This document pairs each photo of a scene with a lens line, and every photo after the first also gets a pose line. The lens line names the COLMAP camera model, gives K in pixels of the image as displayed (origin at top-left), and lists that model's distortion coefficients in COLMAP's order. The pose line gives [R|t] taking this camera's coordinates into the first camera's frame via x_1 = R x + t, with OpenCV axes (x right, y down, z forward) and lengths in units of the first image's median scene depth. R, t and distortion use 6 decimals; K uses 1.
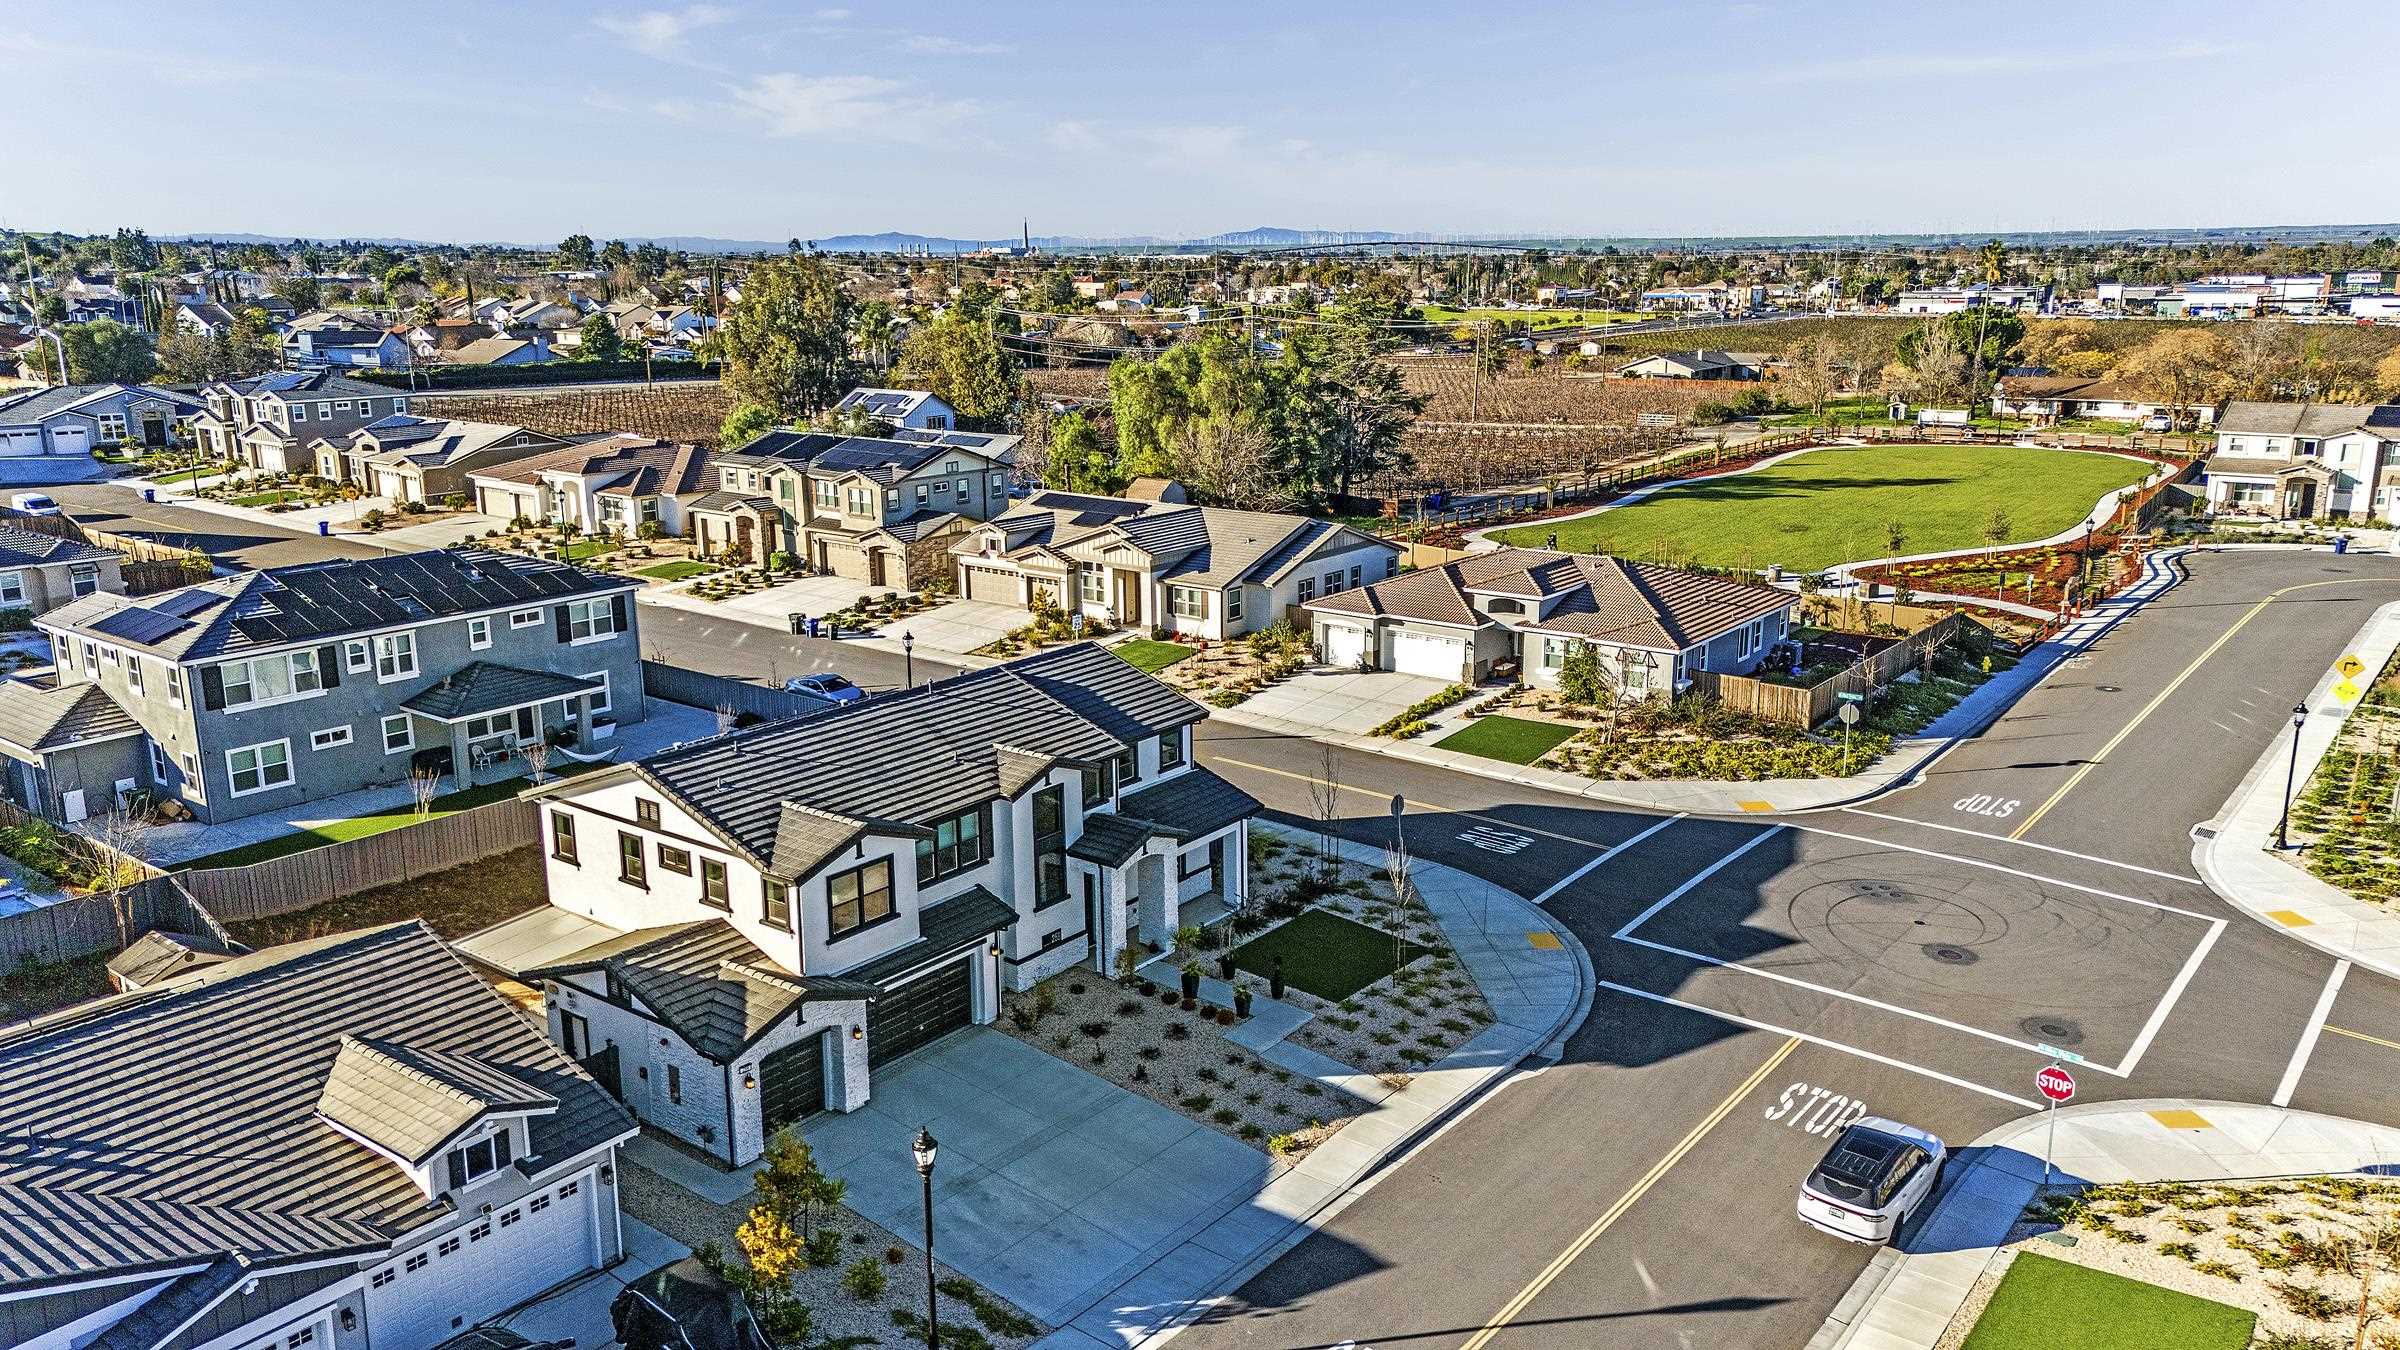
lens RADIAL K [[1749.7, 0, 1205.2], [0, 1749.7, 682.9], [0, 0, 1]] dist [0.106448, -0.052195]
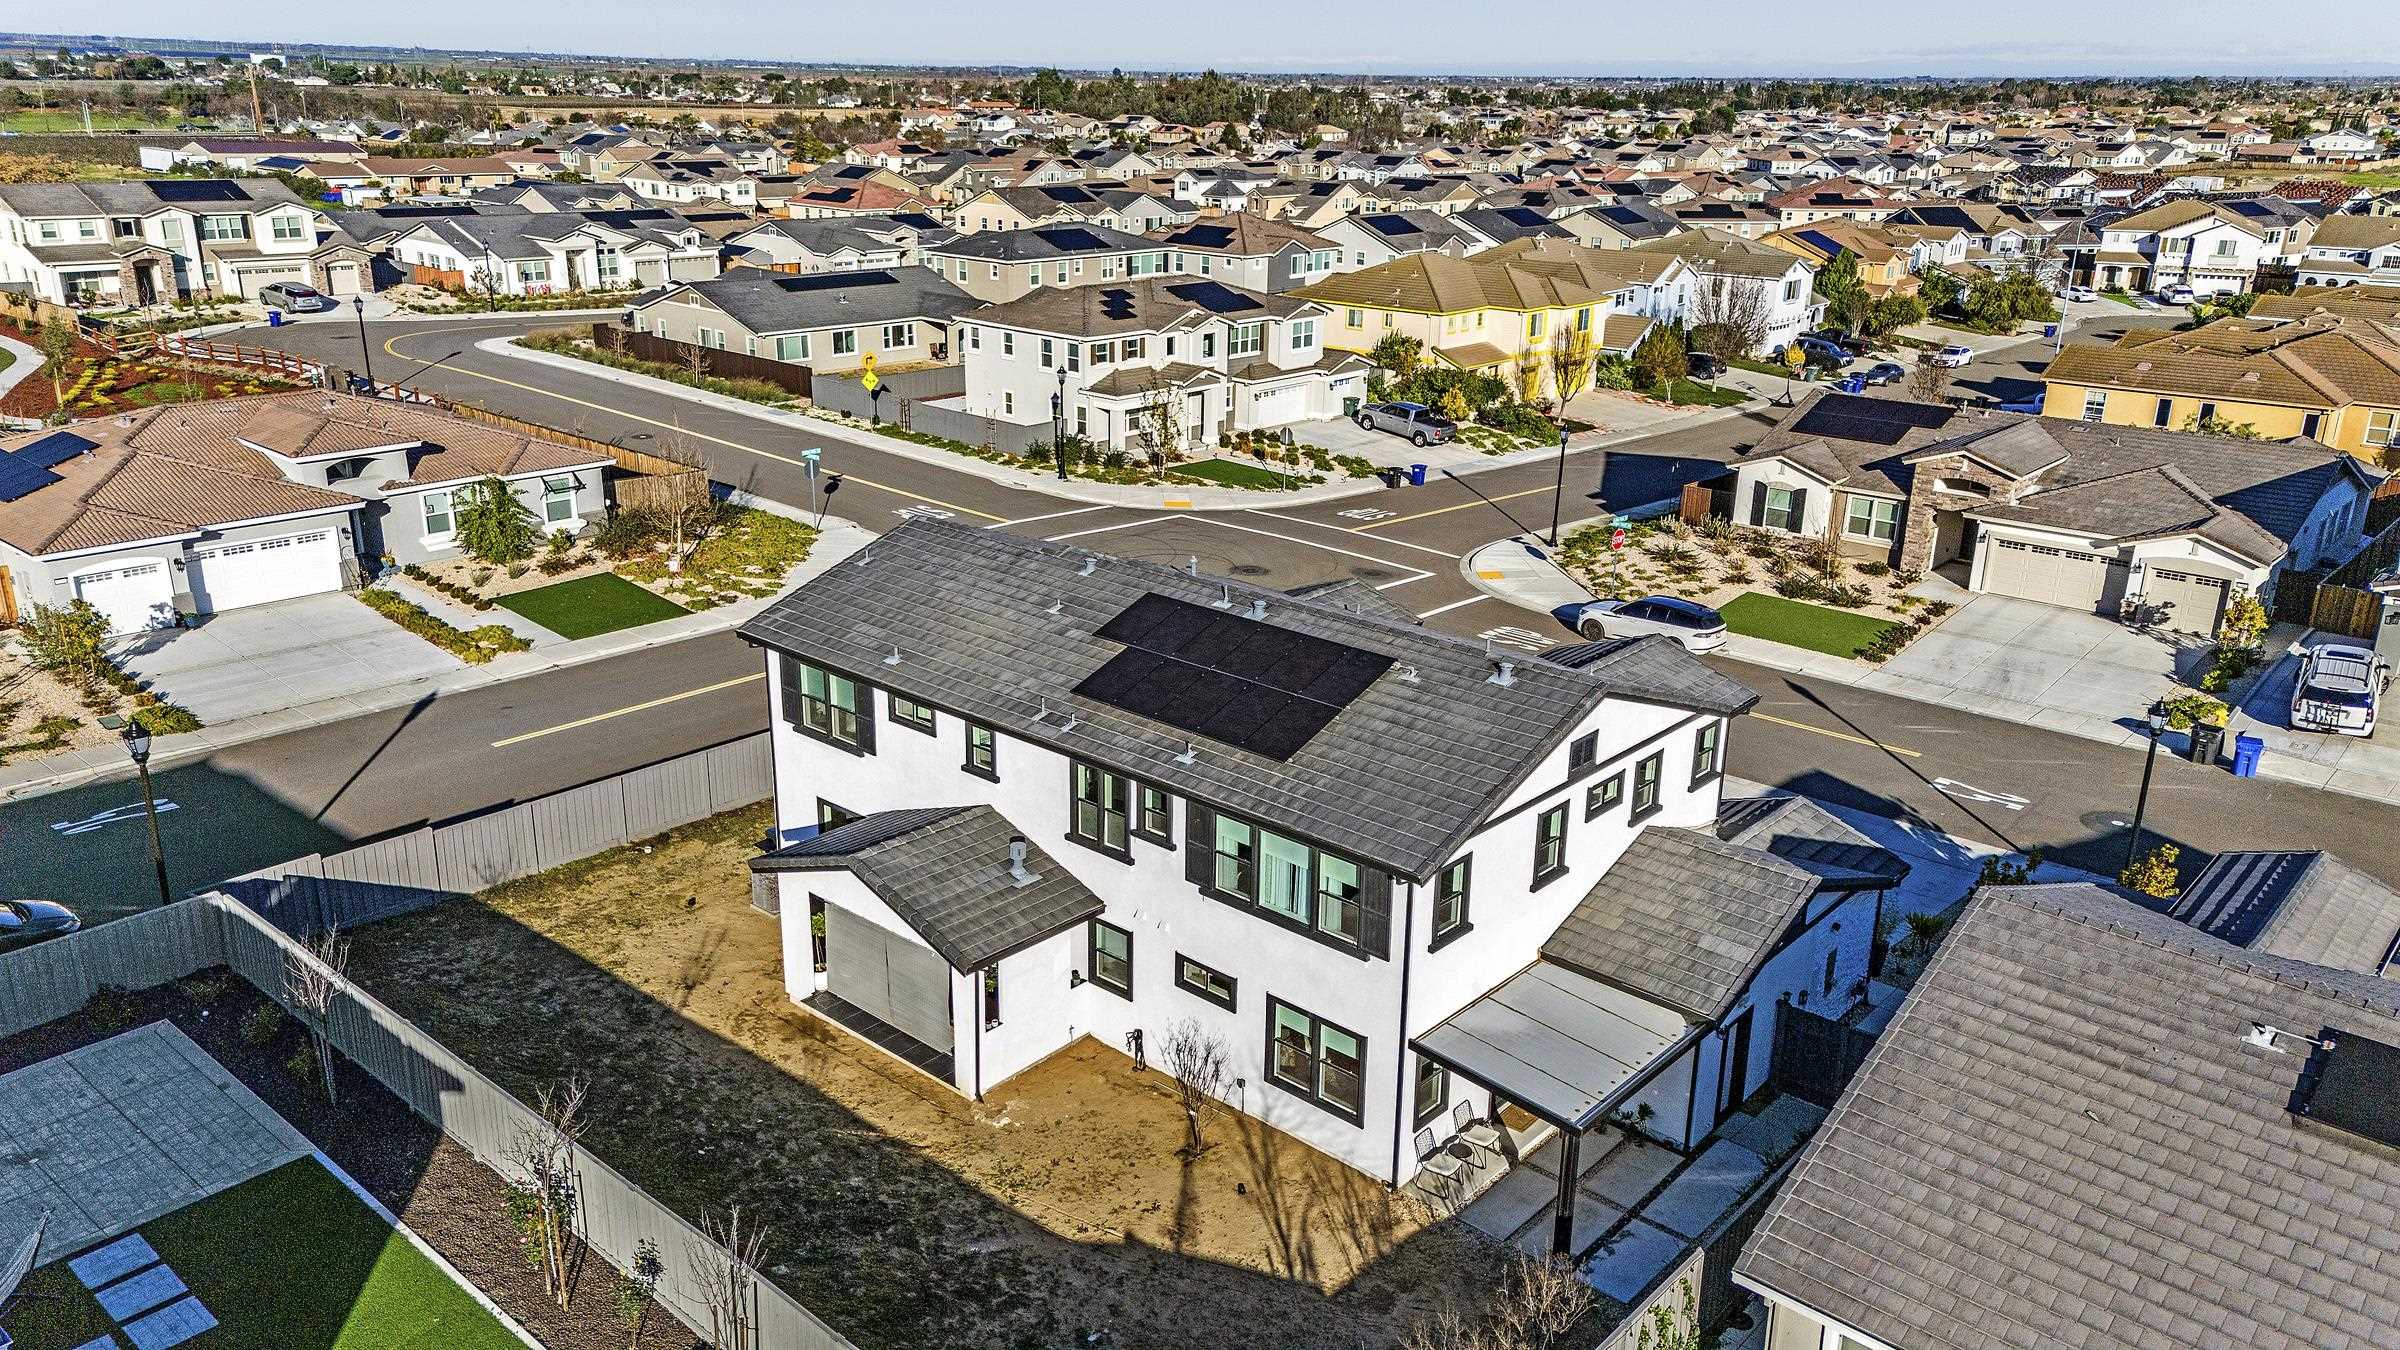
lens RADIAL K [[1749.7, 0, 1213.2], [0, 1749.7, 677.1], [0, 0, 1]] dist [0.106448, -0.052195]
pose [[0.057228, -0.316721, 0.946791, -0.654666], [0.223311, 0.928378, 0.297064, -0.128416], [-0.973066, 0.194429, 0.123857, 0.719446]]
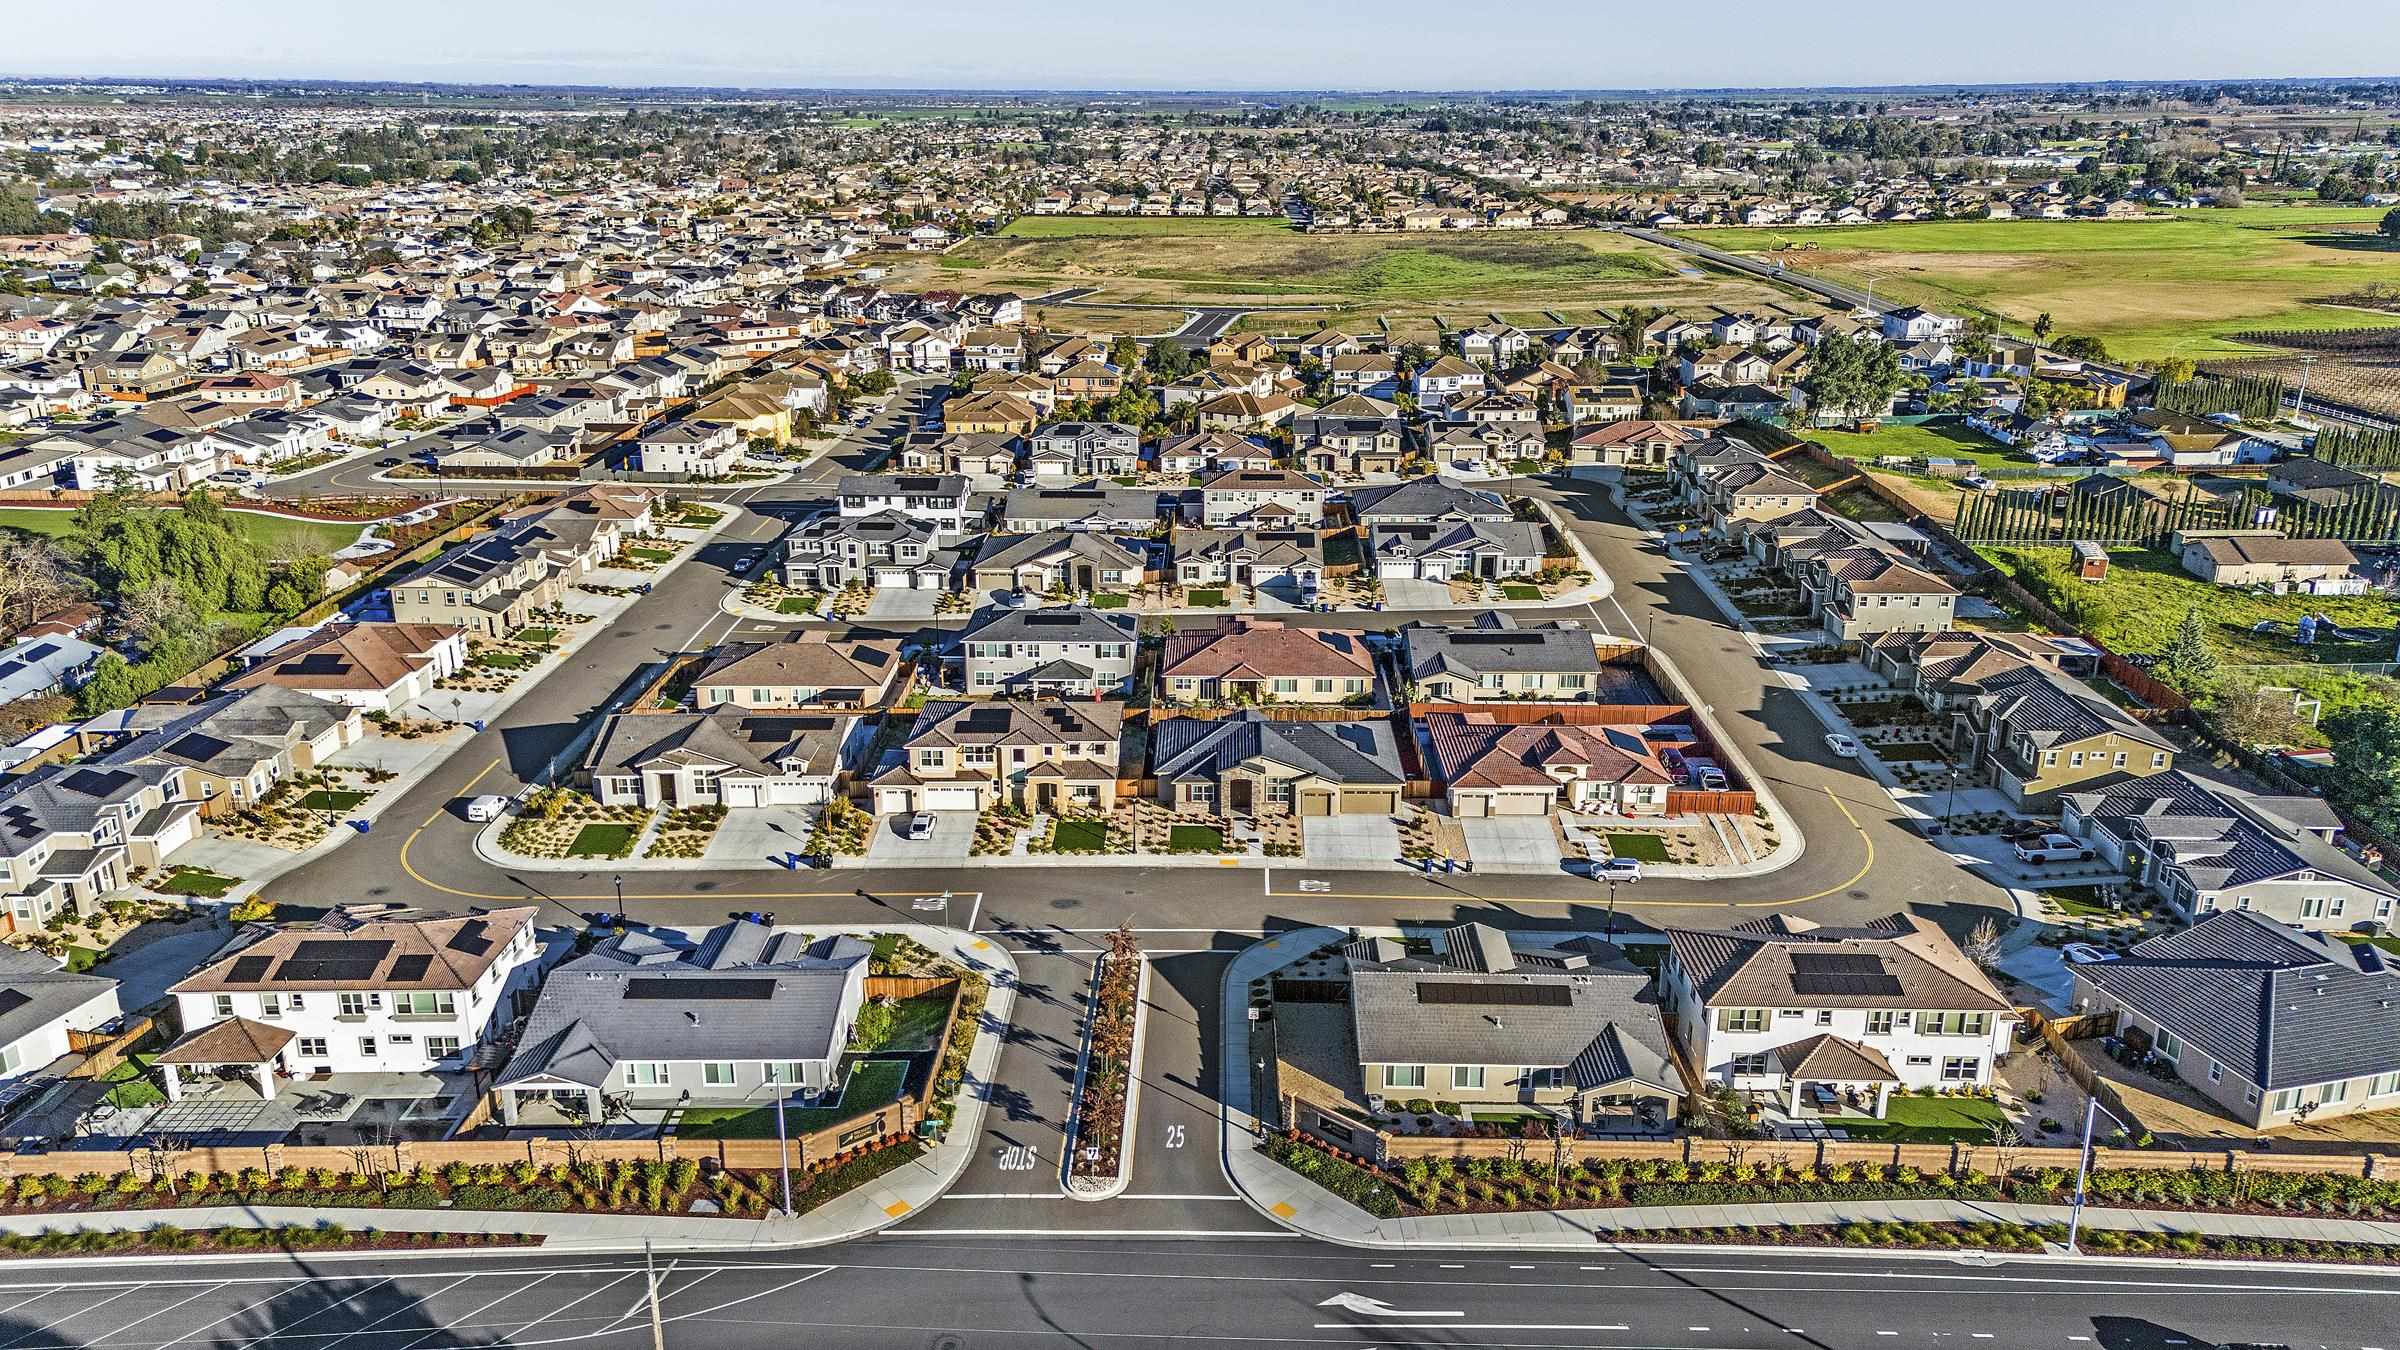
lens RADIAL K [[1749.7, 0, 1201.7], [0, 1749.7, 678.4], [0, 0, 1]] dist [0.106448, -0.052195]
pose [[-0.606978, -0.245932, 0.755709, -3.546109], [0.193671, 0.876470, 0.440786, -1.173469], [-0.770759, 0.413906, -0.484368, 2.325028]]
